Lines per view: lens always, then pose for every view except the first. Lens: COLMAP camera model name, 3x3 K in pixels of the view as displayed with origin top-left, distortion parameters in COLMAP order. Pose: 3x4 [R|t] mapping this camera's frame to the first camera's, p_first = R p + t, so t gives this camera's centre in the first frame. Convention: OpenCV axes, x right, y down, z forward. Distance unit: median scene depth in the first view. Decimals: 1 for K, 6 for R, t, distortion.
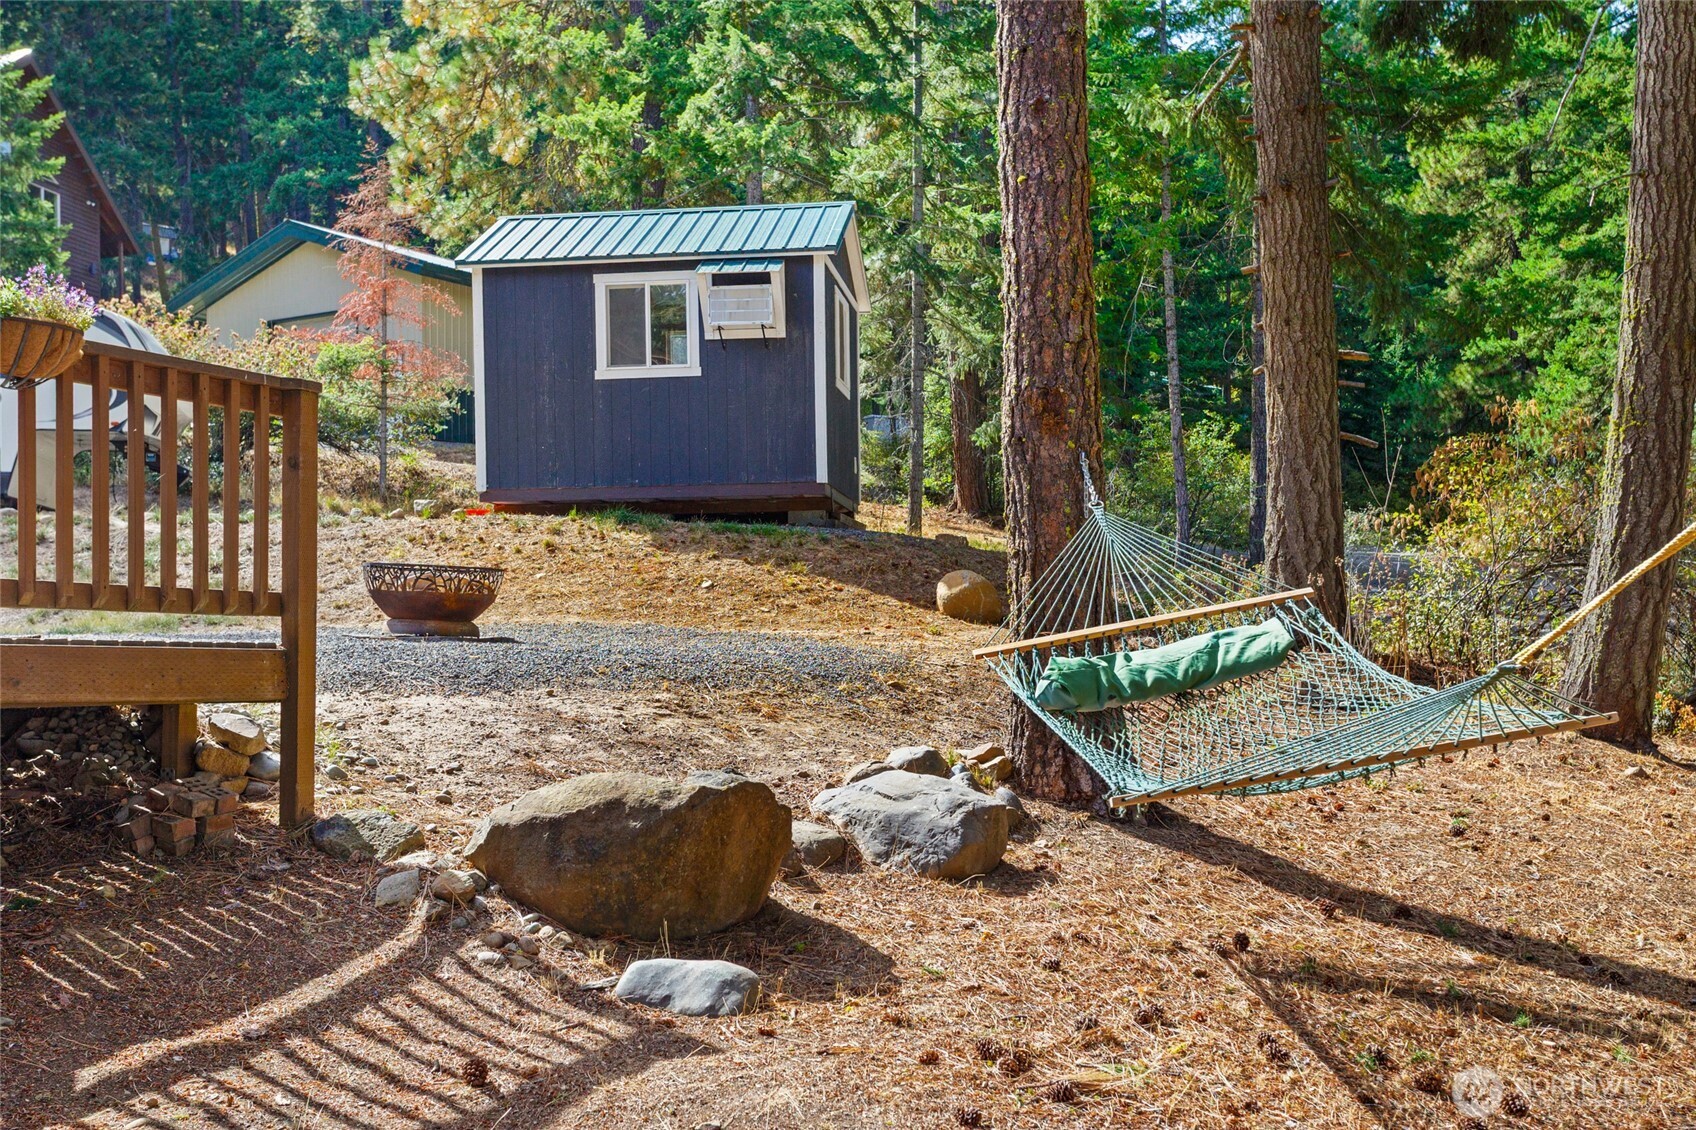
lens RADIAL K [[1746.1, 0, 847.2], [0, 1746.1, 566.9], [0, 0, 1]] dist [0.015185, 0.000000]
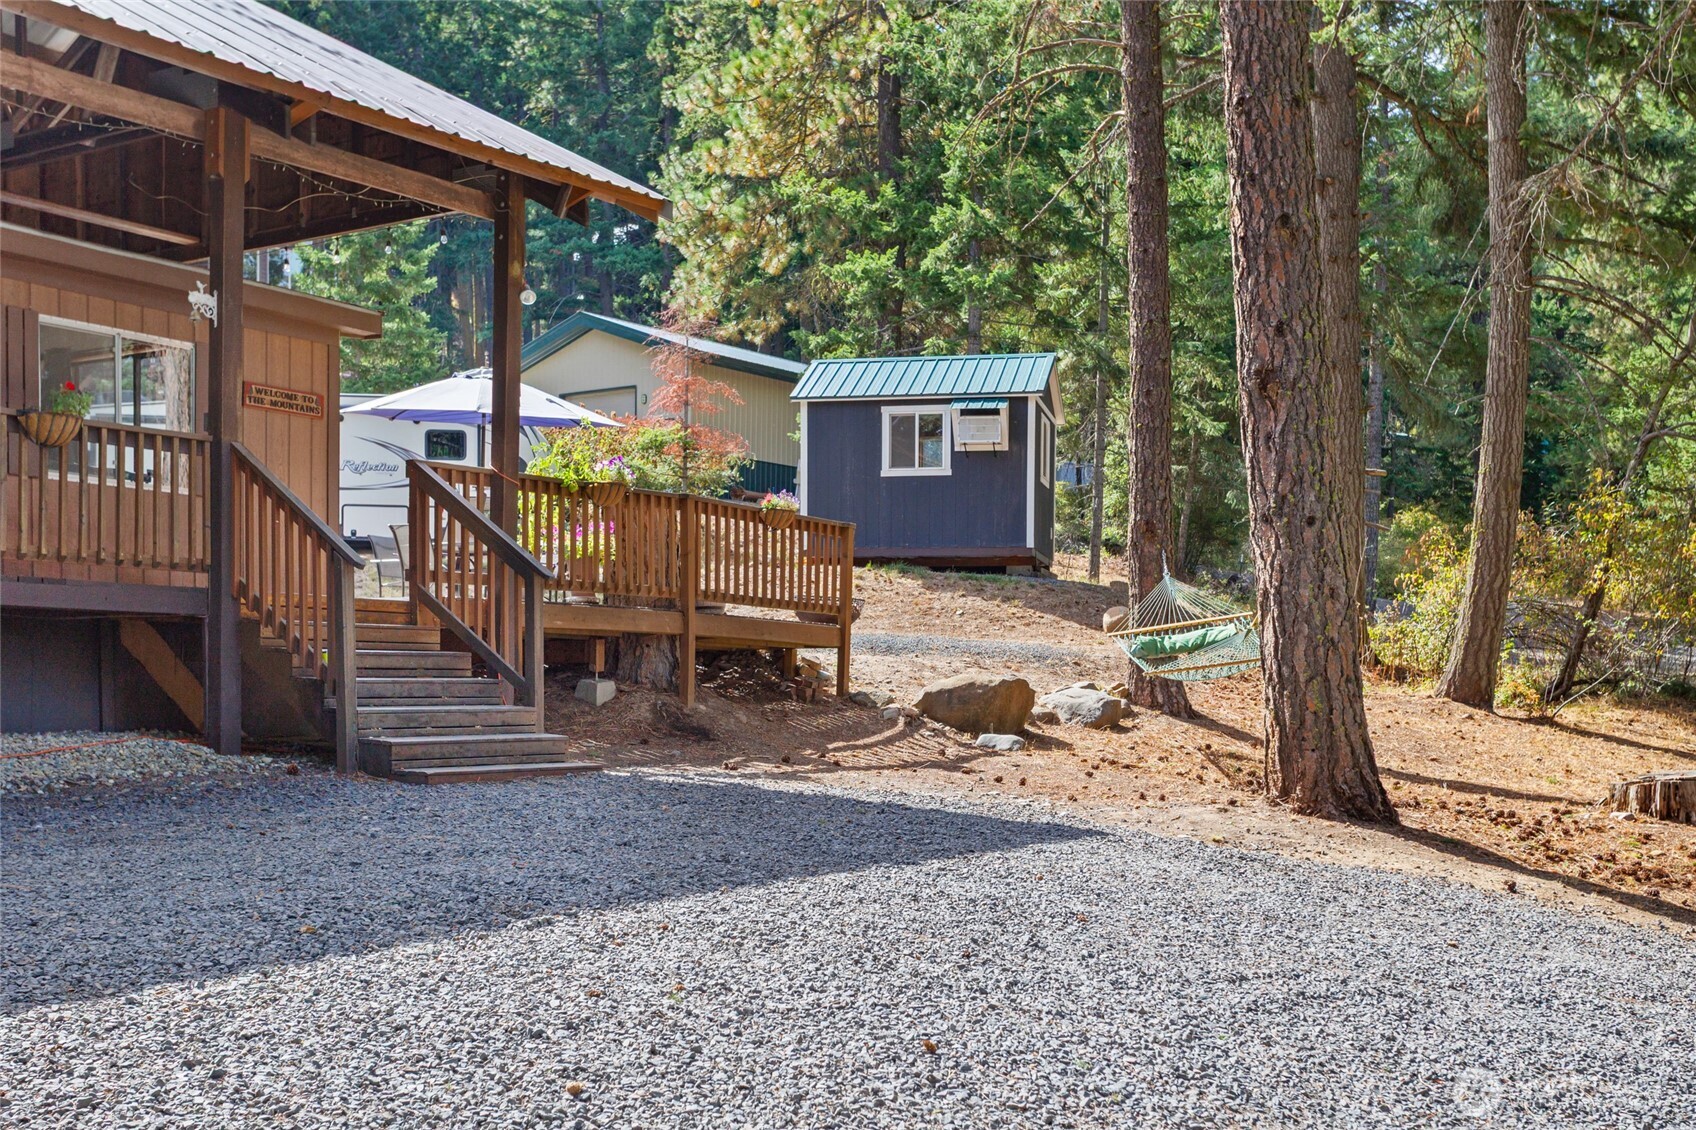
lens RADIAL K [[1870.0, 0, 849.2], [0, 1870.0, 759.3], [0, 0, 1]] dist [0.000631, 0.000000]
pose [[0.995486, 0.024635, -0.091657, -0.017480], [-0.017206, 0.996567, 0.080977, 0.006377], [0.093337, -0.079034, 0.992493, -0.644280]]
